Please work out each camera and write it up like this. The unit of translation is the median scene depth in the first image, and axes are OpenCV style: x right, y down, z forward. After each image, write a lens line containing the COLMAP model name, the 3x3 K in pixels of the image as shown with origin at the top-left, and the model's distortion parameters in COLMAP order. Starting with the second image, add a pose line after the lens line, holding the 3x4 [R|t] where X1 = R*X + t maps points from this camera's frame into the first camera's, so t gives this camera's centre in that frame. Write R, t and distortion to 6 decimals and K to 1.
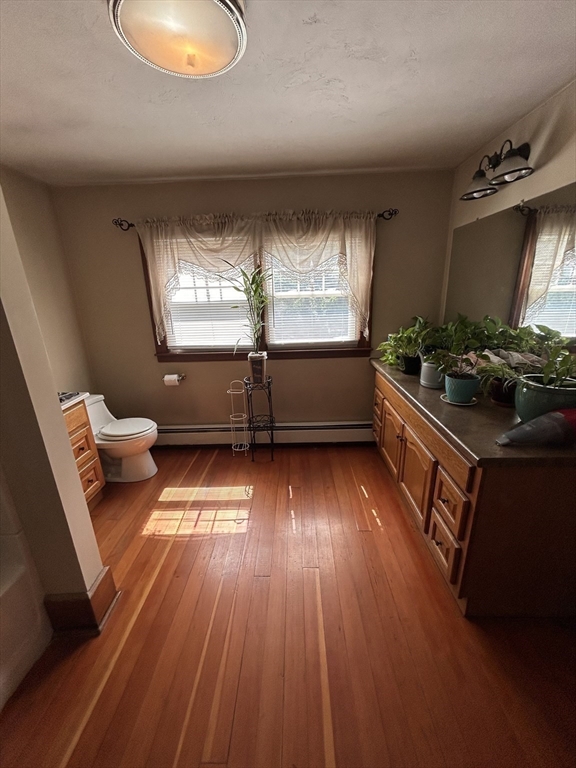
lens RADIAL K [[309.0, 0, 288.9], [0, 309.0, 384.9], [0, 0, 1]] dist [-0.001763, 0.000286]
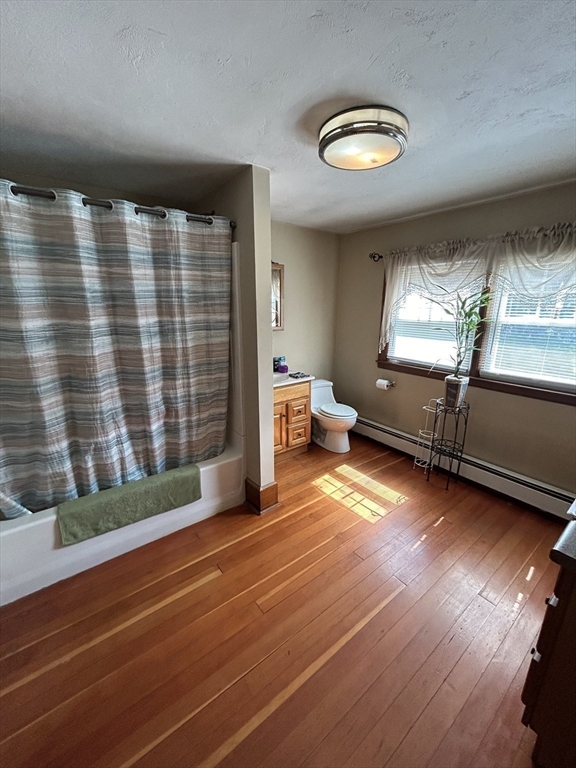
lens RADIAL K [[309.0, 0, 285.1], [0, 309.0, 384.3], [0, 0, 1]] dist [-0.001763, 0.000286]
pose [[0.618197, 0.231994, -0.751007, 0.314739], [-0.253849, 0.963179, 0.088578, -0.029269], [0.743904, 0.135884, 0.654326, -0.045383]]
